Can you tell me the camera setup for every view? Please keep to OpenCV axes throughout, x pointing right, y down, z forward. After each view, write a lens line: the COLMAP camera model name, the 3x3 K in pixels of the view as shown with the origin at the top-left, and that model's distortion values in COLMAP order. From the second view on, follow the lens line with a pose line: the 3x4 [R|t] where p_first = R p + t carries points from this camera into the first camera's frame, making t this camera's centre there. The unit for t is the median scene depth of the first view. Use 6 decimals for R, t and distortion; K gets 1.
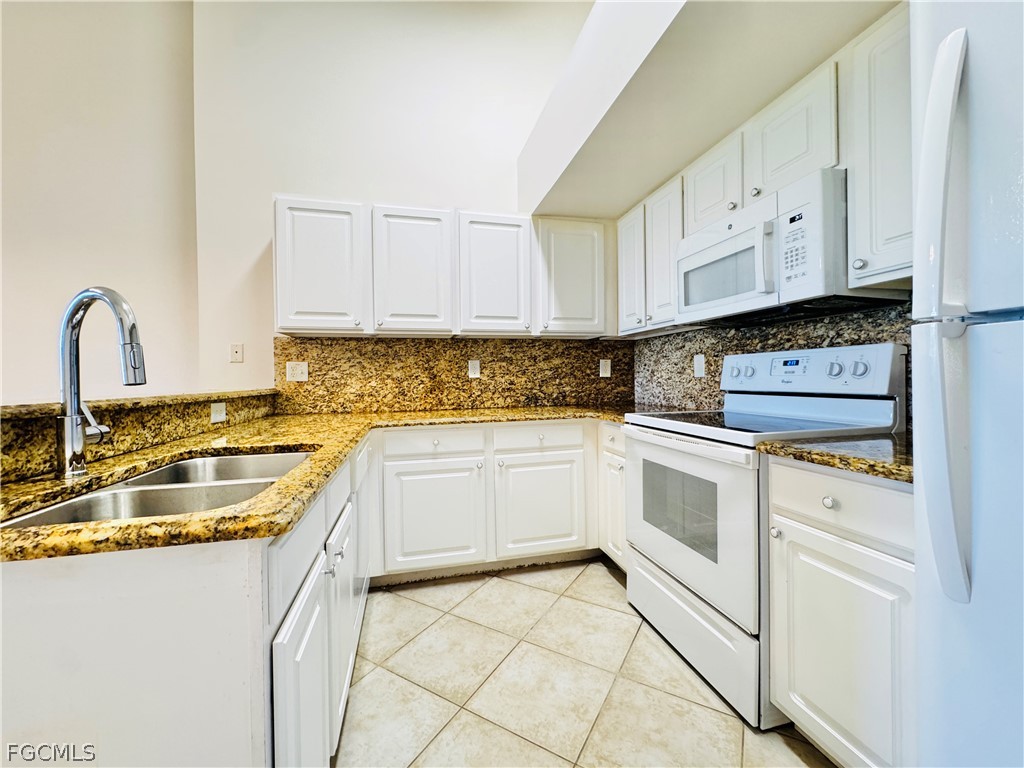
lens RADIAL K [[407.0, 0, 515.9], [0, 407.0, 381.9], [0, 0, 1]] dist [-0.003716, 0.000356]
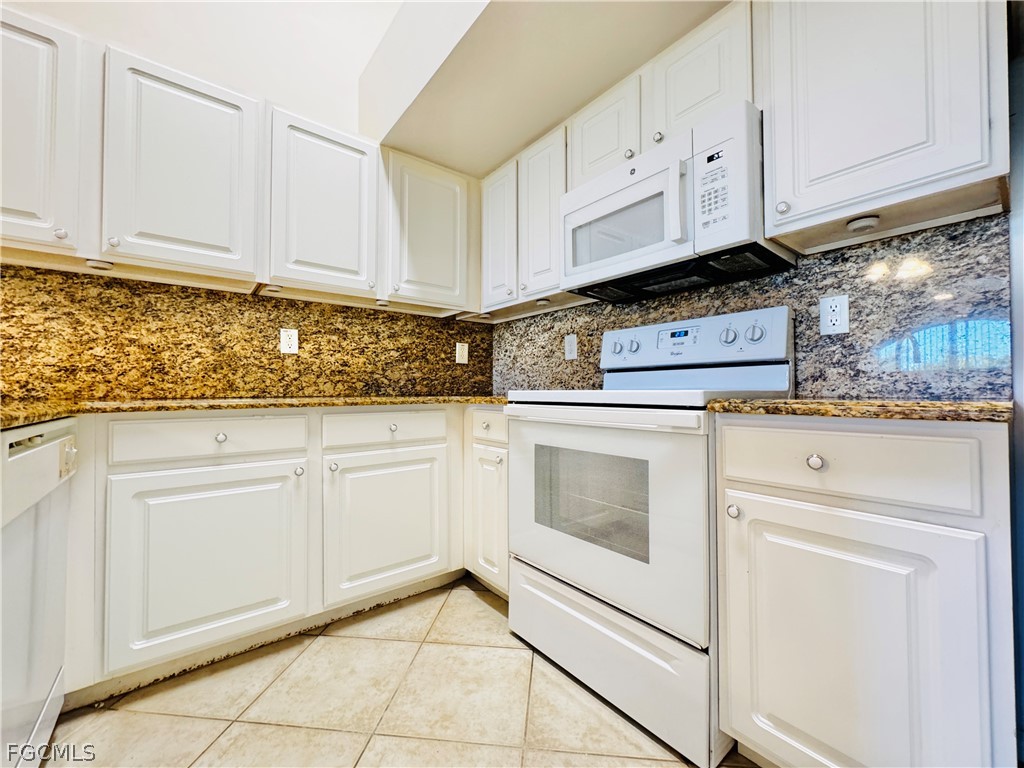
lens RADIAL K [[407.0, 0, 513.2], [0, 407.0, 383.1], [0, 0, 1]] dist [-0.003716, 0.000356]
pose [[0.911424, 0.020168, 0.410974, -0.048668], [-0.005786, 0.999327, -0.036210, 0.088274], [-0.411428, 0.030624, 0.910928, 0.260442]]
